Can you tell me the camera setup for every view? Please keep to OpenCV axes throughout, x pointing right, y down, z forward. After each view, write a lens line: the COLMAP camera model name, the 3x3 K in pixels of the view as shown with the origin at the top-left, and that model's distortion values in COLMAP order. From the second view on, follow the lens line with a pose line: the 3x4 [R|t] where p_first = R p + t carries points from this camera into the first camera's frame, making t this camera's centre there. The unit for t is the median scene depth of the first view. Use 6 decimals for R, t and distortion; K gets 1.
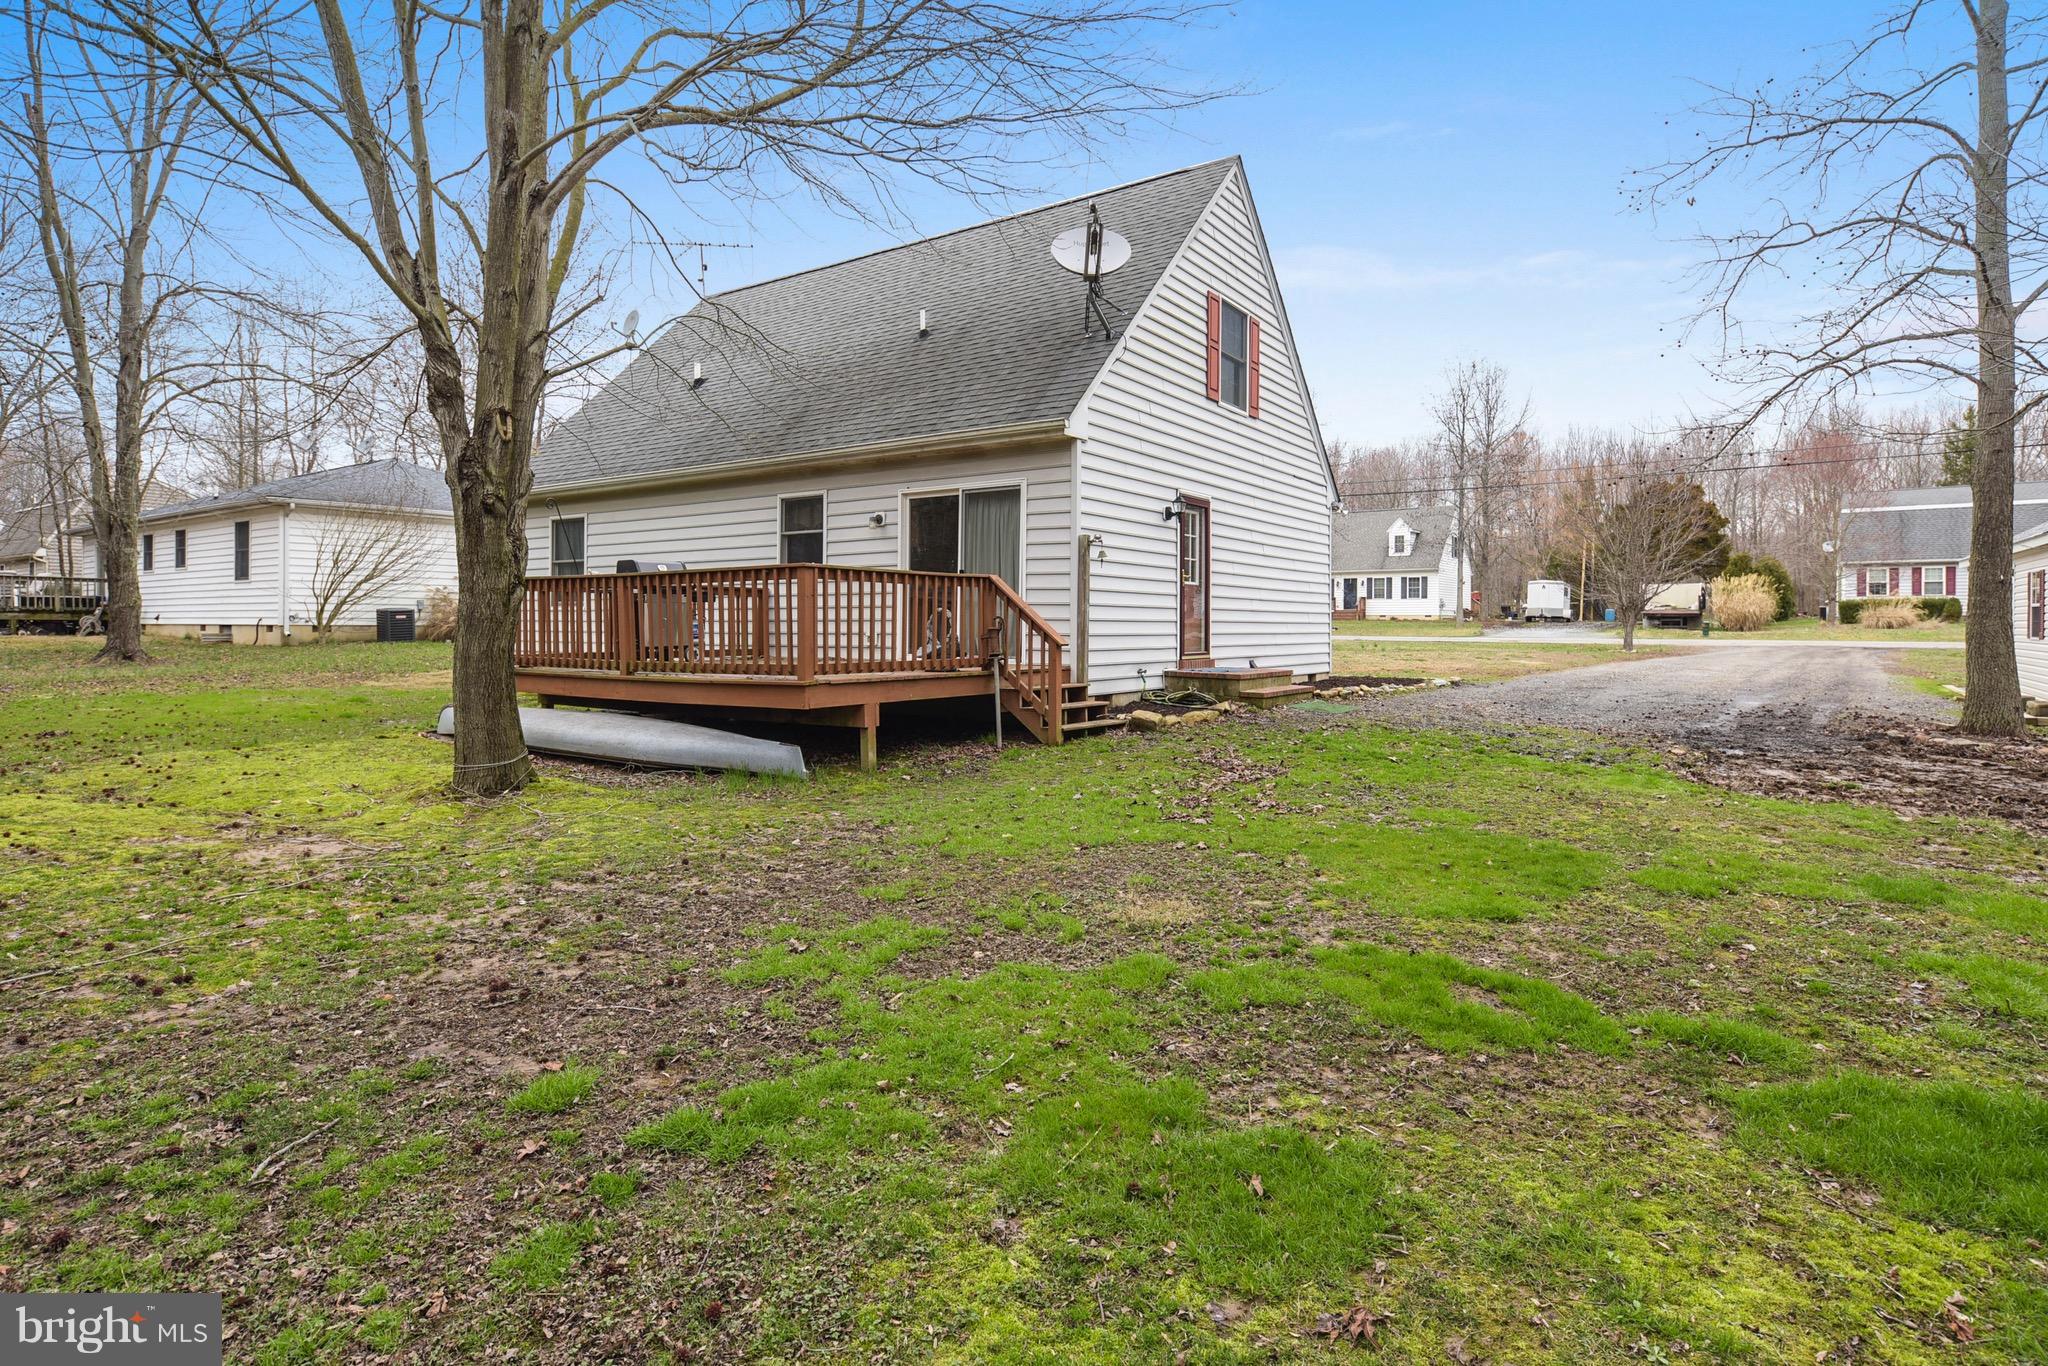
lens RADIAL K [[1037.0, 0, 1030.6], [0, 1037.0, 658.1], [0, 0, 1]] dist [0.001748, 0.001277]
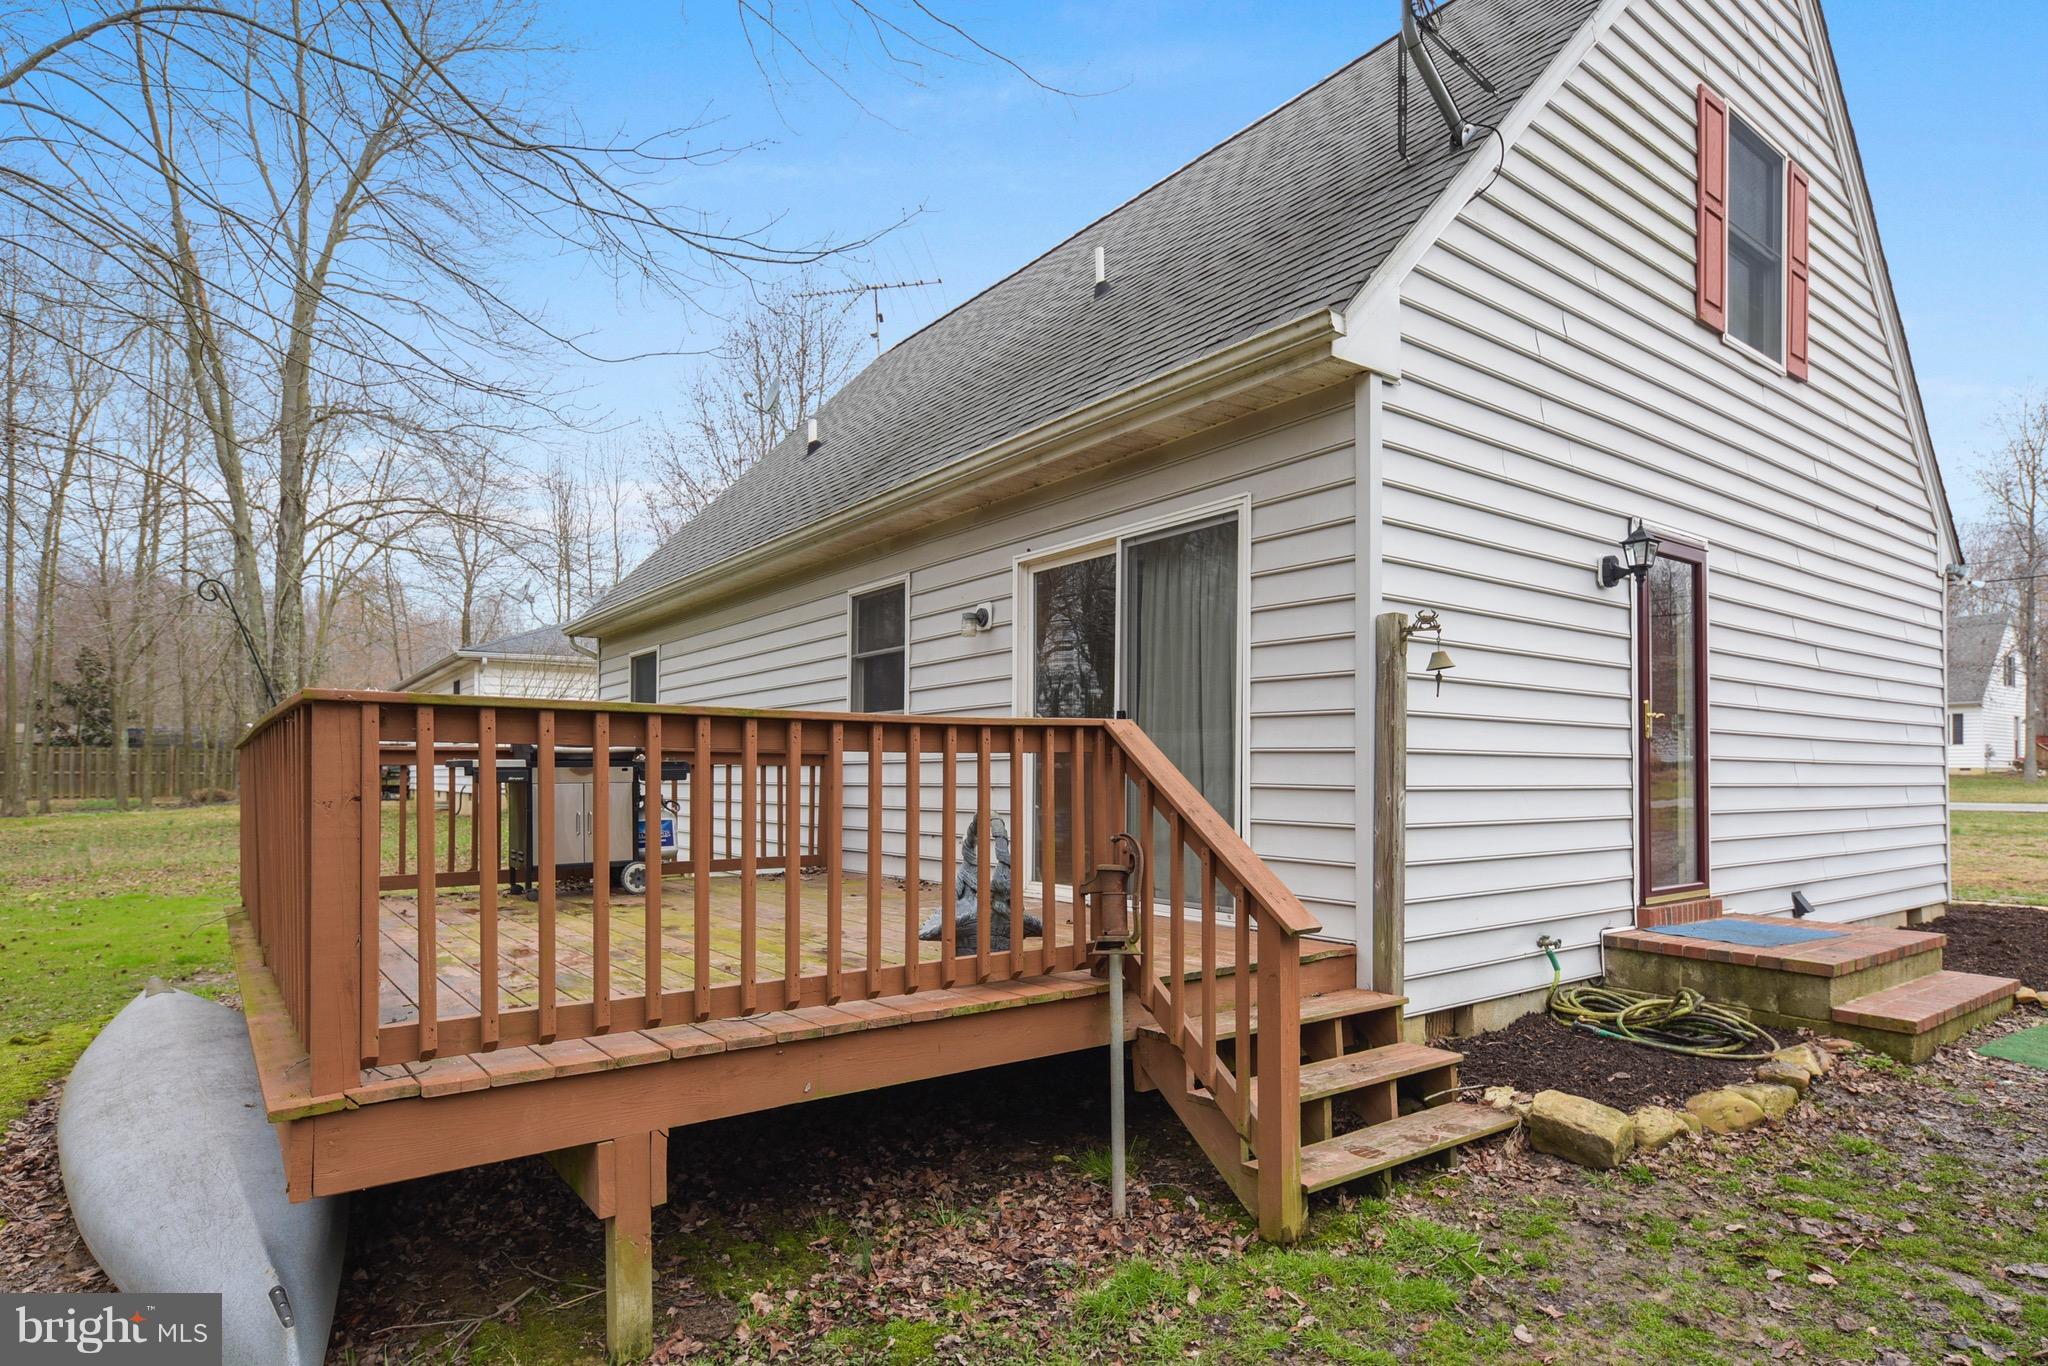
lens RADIAL K [[1072.9, 0, 1026.3], [0, 1072.9, 771.9], [0, 0, 1]] dist [0.019980, 0.000322]
pose [[0.949105, -0.004514, -0.314926, 0.043545], [-0.007520, 0.999287, -0.036987, -0.037572], [0.314869, 0.037473, 0.948395, 0.503785]]
